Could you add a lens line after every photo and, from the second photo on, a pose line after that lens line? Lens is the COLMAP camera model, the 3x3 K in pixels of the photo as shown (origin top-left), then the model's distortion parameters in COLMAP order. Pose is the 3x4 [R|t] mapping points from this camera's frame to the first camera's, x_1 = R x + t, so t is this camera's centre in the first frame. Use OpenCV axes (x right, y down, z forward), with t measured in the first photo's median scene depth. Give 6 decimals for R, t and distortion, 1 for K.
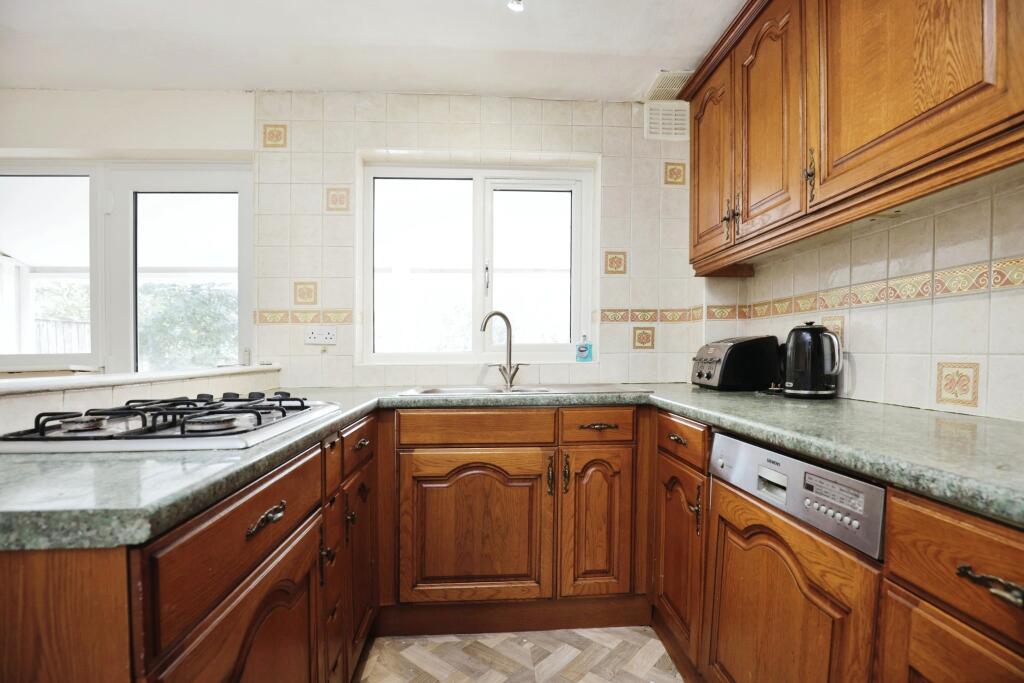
lens RADIAL K [[473.3, 0, 515.5], [0, 473.3, 364.3], [0, 0, 1]] dist [-0.039355, 0.007962]
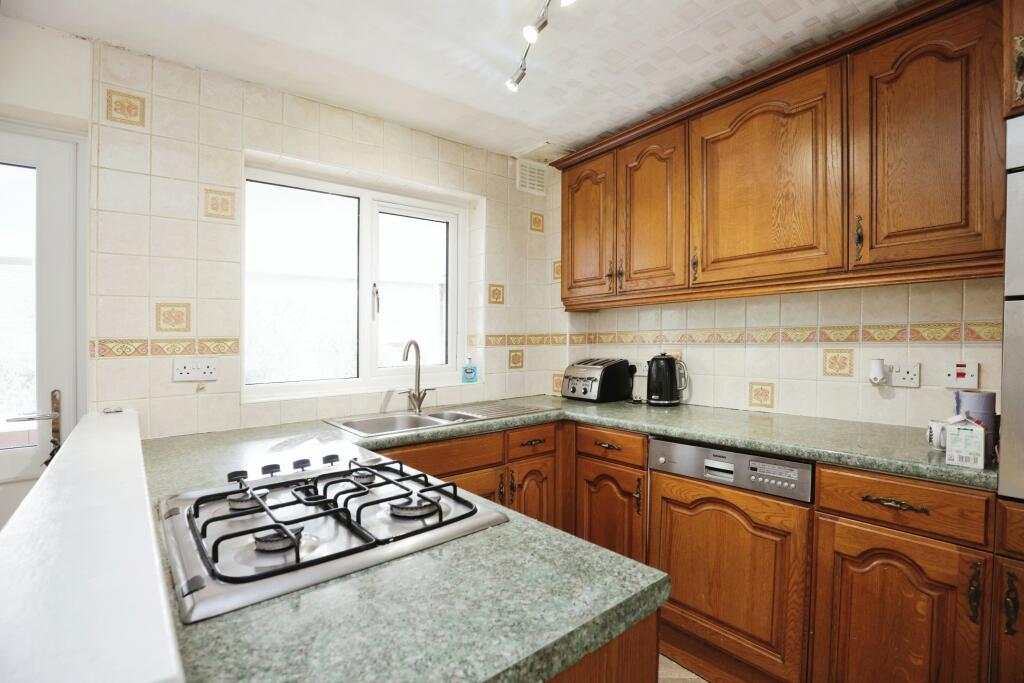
lens RADIAL K [[475.2, 0, 518.4], [0, 475.2, 359.4], [0, 0, 1]] dist [-0.041439, 0.008653]
pose [[0.825112, -0.029990, 0.564172, -0.553867], [0.029638, 0.999513, 0.009785, -0.095367], [-0.564191, 0.008647, 0.825599, 0.036558]]
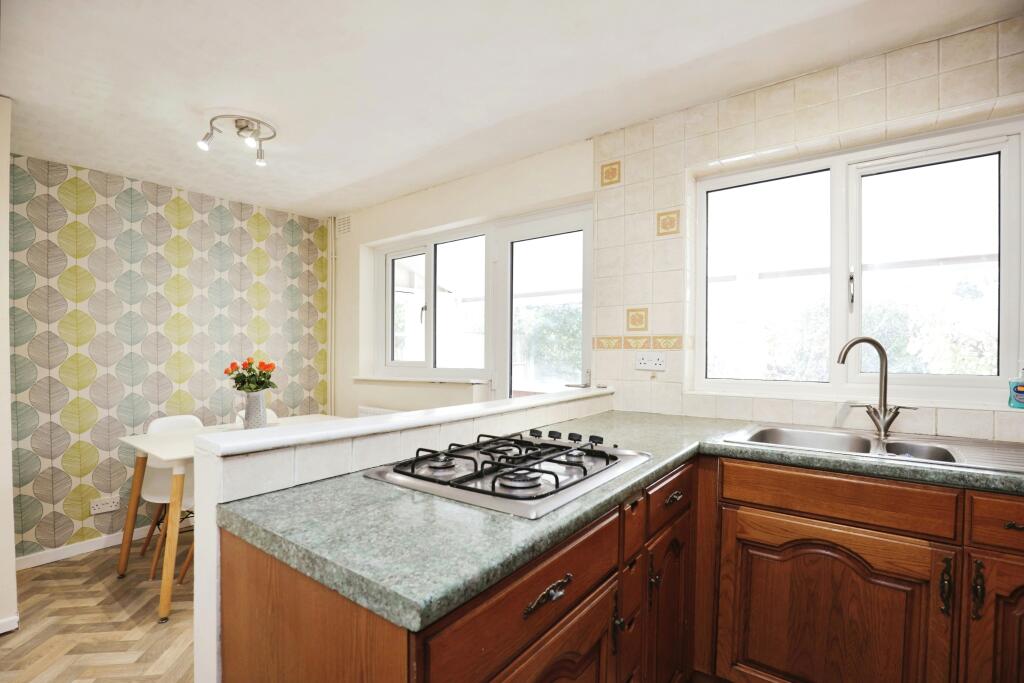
lens RADIAL K [[467.8, 0, 516.0], [0, 467.8, 351.3], [0, 0, 1]] dist [-0.039153, 0.007940]
pose [[0.751264, 0.005560, -0.659978, 0.035191], [-0.019807, 0.999704, -0.014125, -0.084457], [0.659704, 0.023684, 0.751152, 0.084625]]
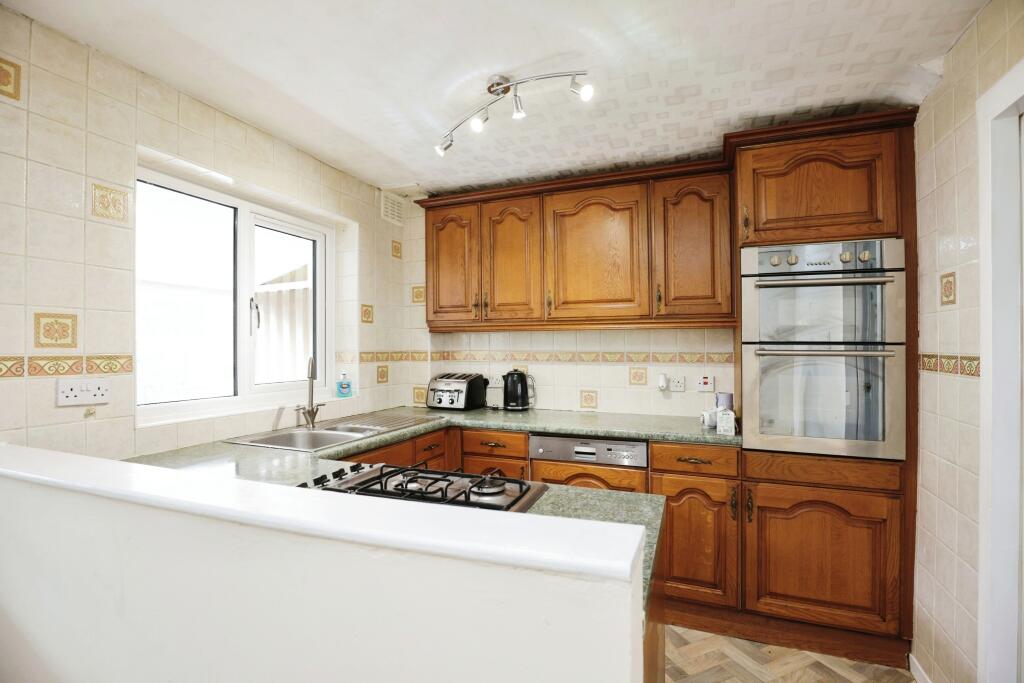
lens RADIAL K [[467.8, 0, 516.0], [0, 467.8, 351.3], [0, 0, 1]] dist [-0.039153, 0.007940]
pose [[0.443721, 0.002267, 0.896162, -0.987877], [0.024599, 0.999589, -0.014709, -0.129204], [-0.895827, 0.028572, 0.443483, 0.174105]]
